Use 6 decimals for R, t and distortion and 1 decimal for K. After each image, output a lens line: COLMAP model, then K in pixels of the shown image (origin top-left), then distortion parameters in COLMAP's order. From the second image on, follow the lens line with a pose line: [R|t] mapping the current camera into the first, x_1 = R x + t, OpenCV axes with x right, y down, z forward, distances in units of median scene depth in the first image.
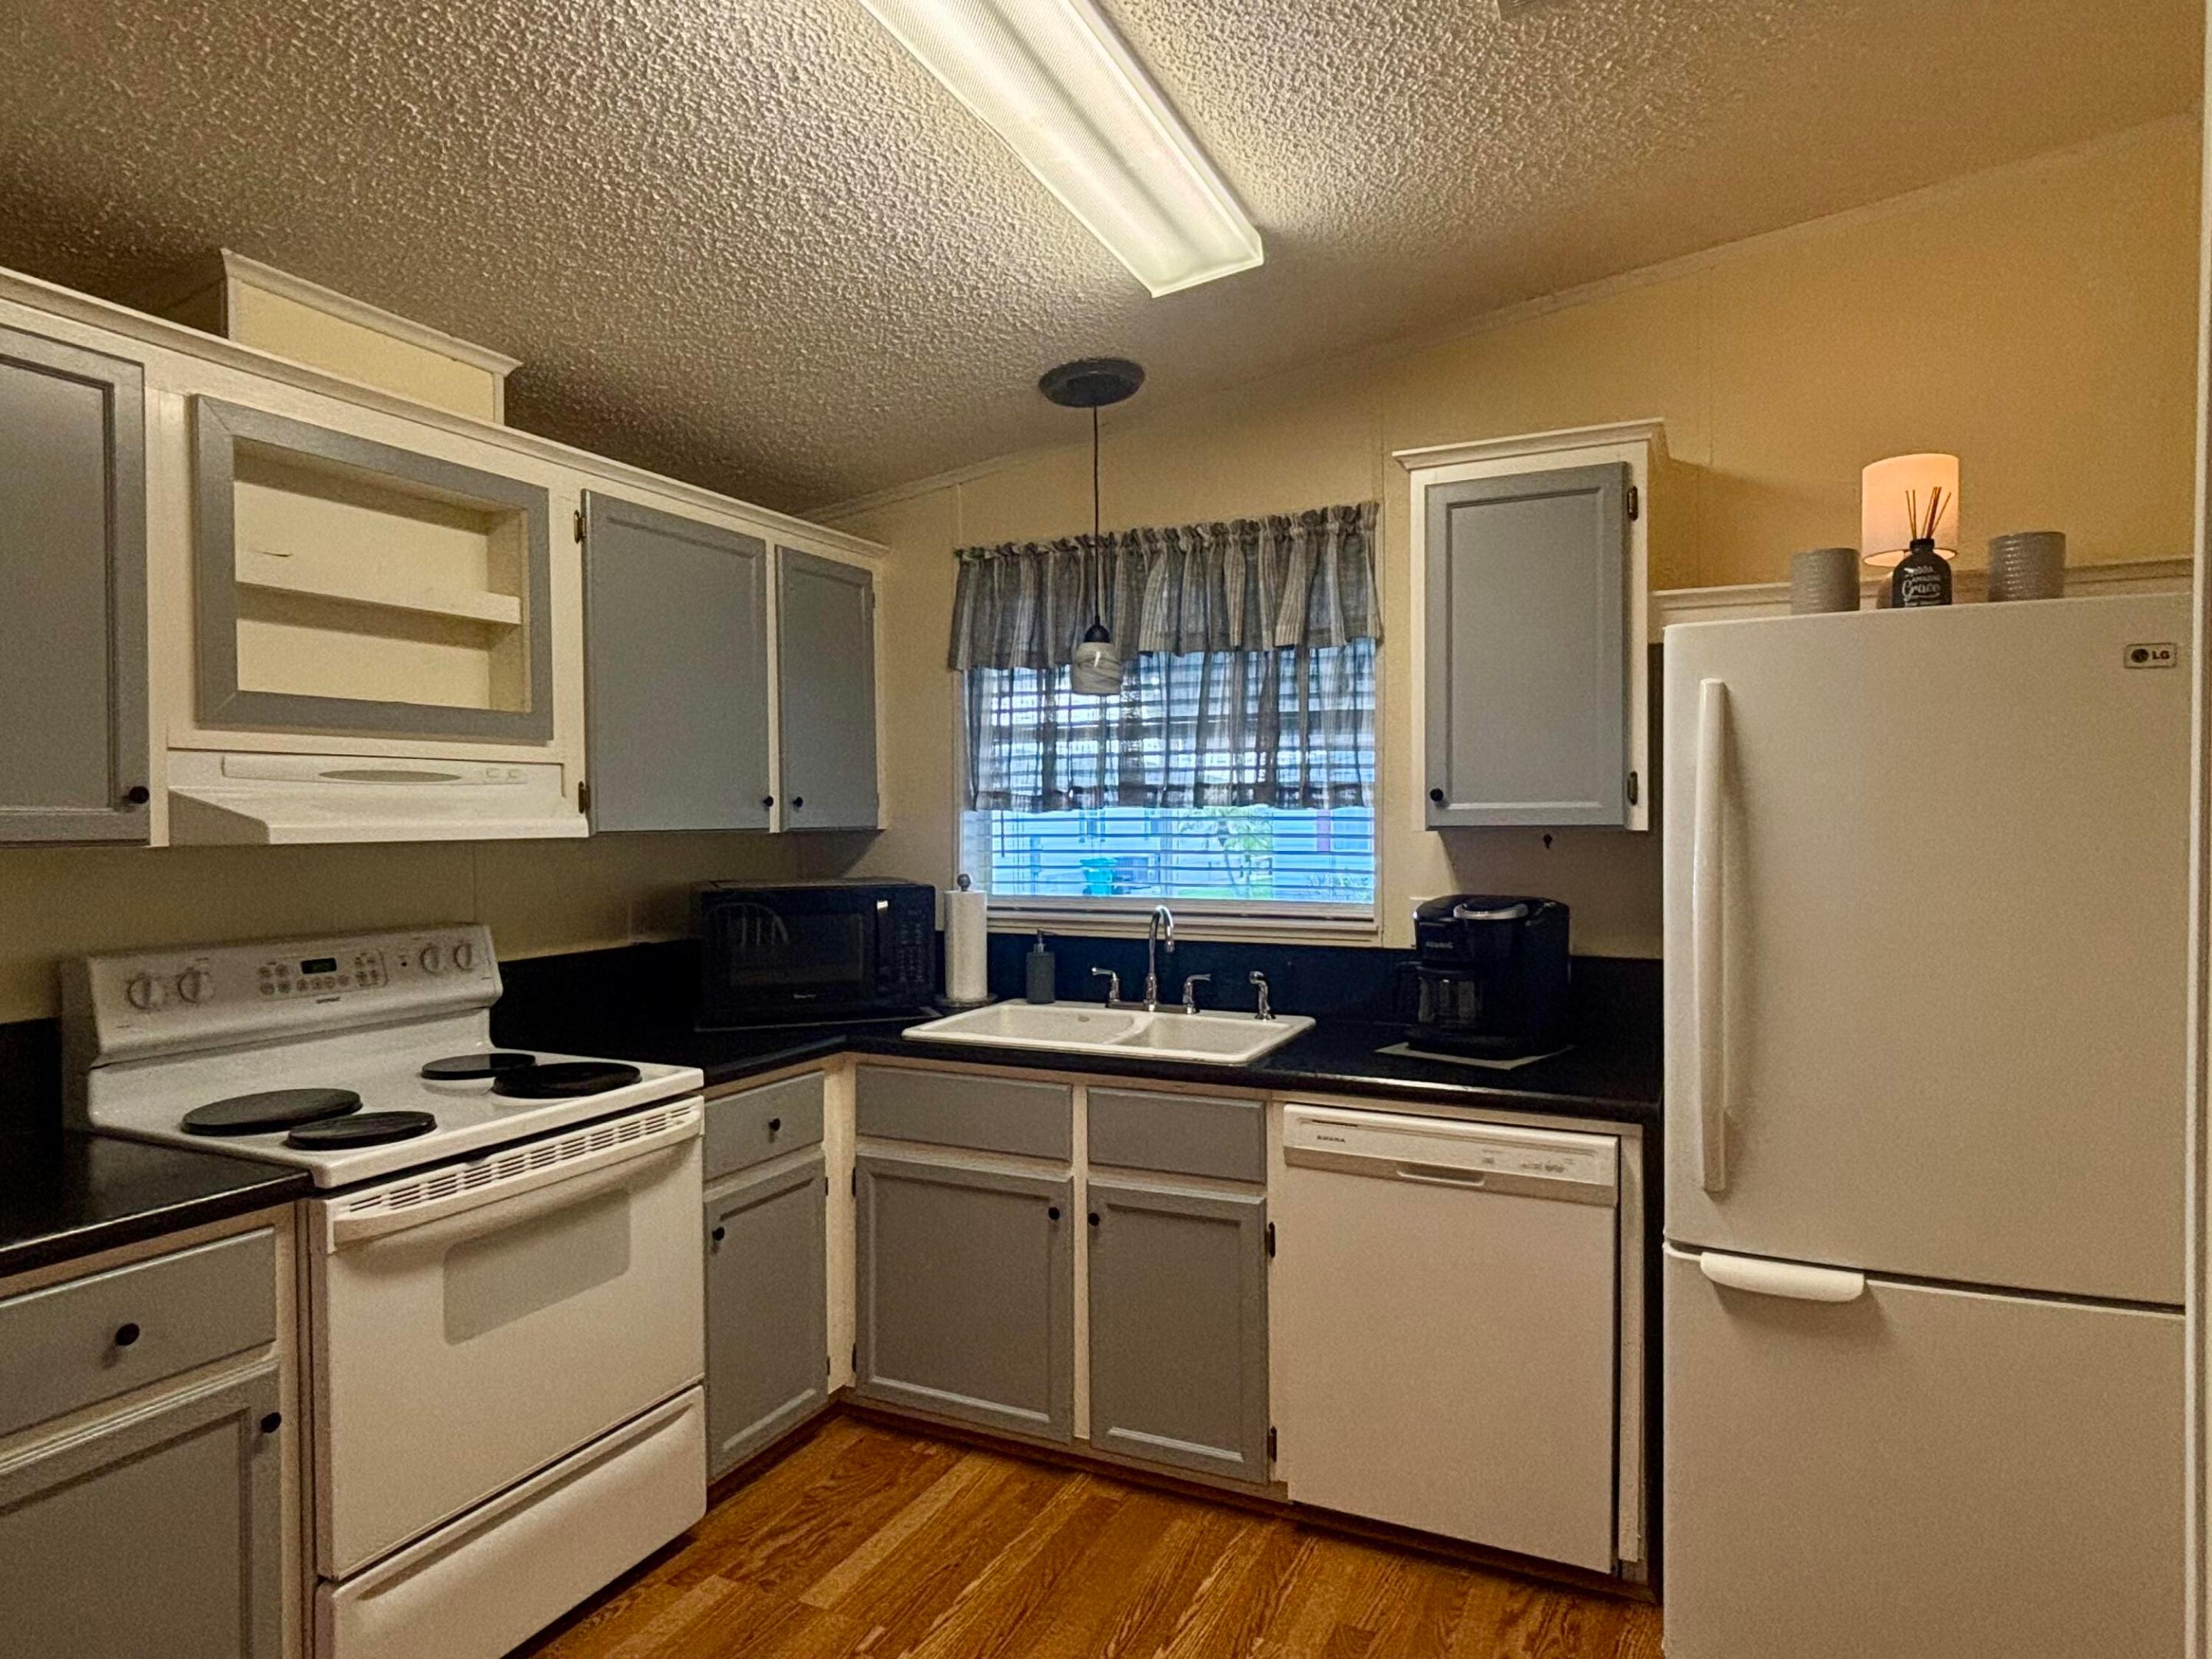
lens RADIAL K [[1305.7, 0, 1112.6], [0, 1305.7, 839.8], [0, 0, 1]] dist [0.053186, -0.057004]
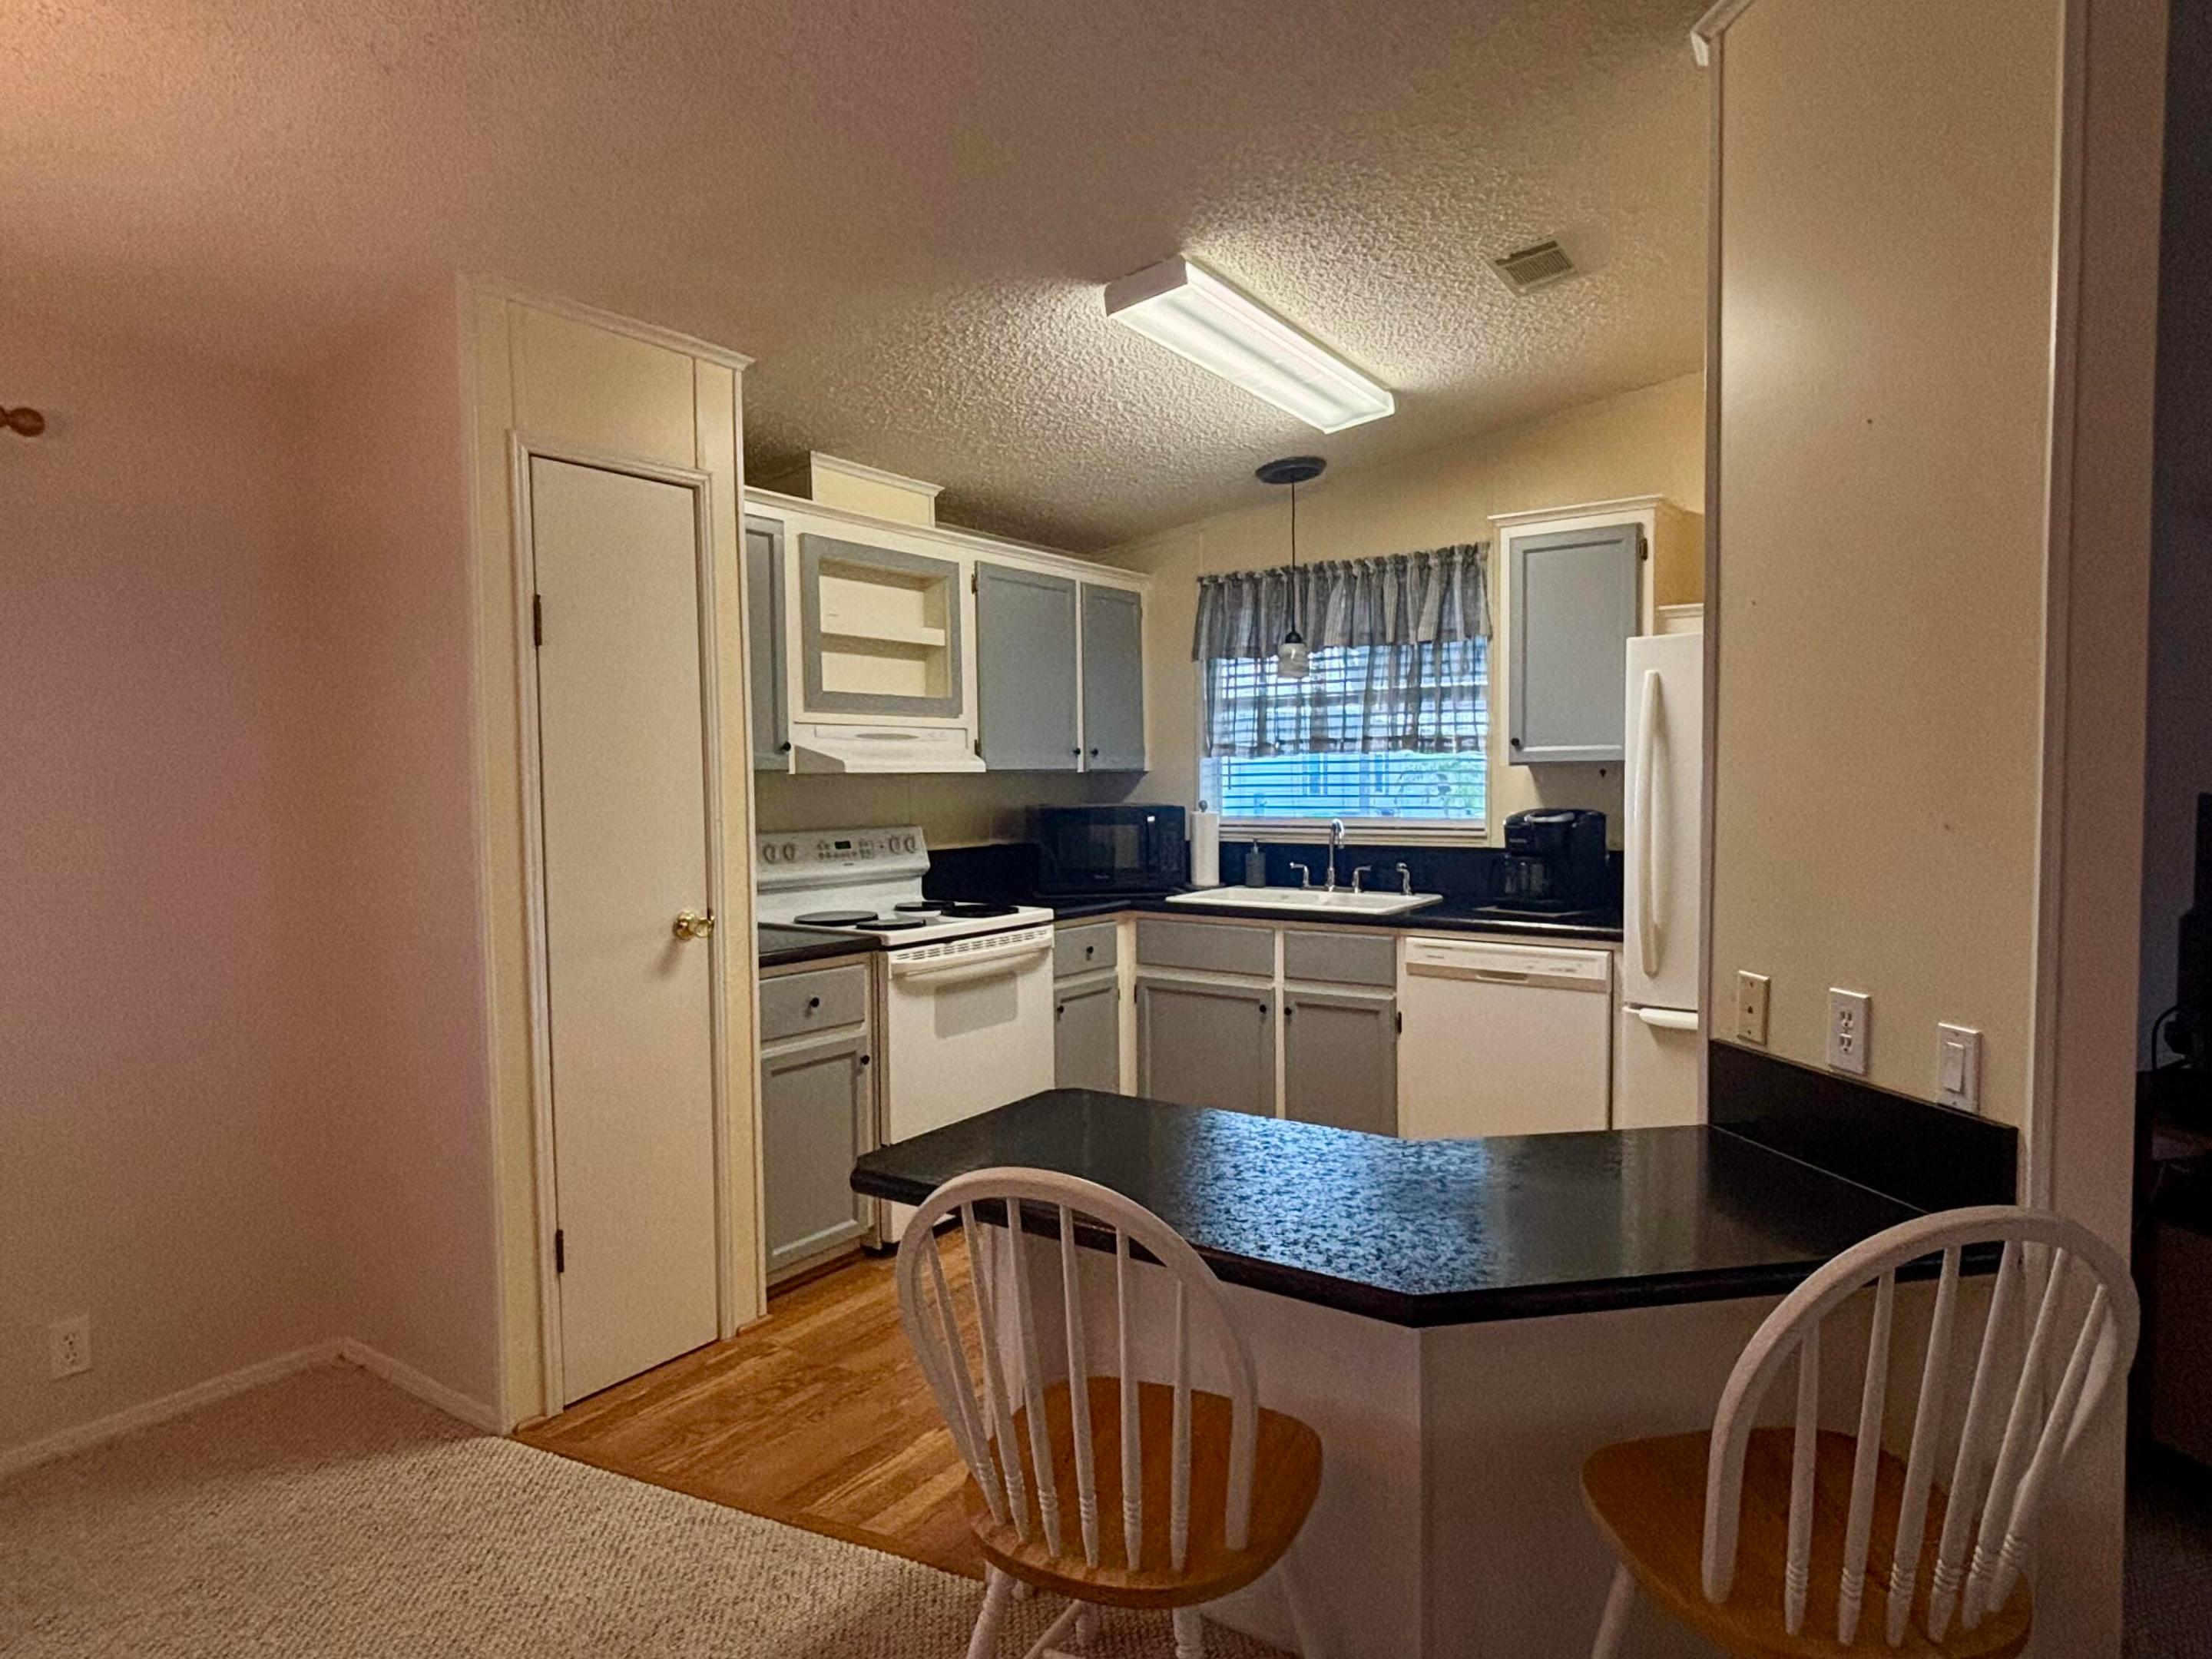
lens RADIAL K [[1305.7, 0, 1112.6], [0, 1305.7, 839.8], [0, 0, 1]] dist [0.053186, -0.057004]
pose [[0.985335, 0.003569, -0.170592, 0.039666], [0.001680, 0.999530, 0.030615, 0.027842], [0.170621, -0.030453, 0.984866, -0.508789]]
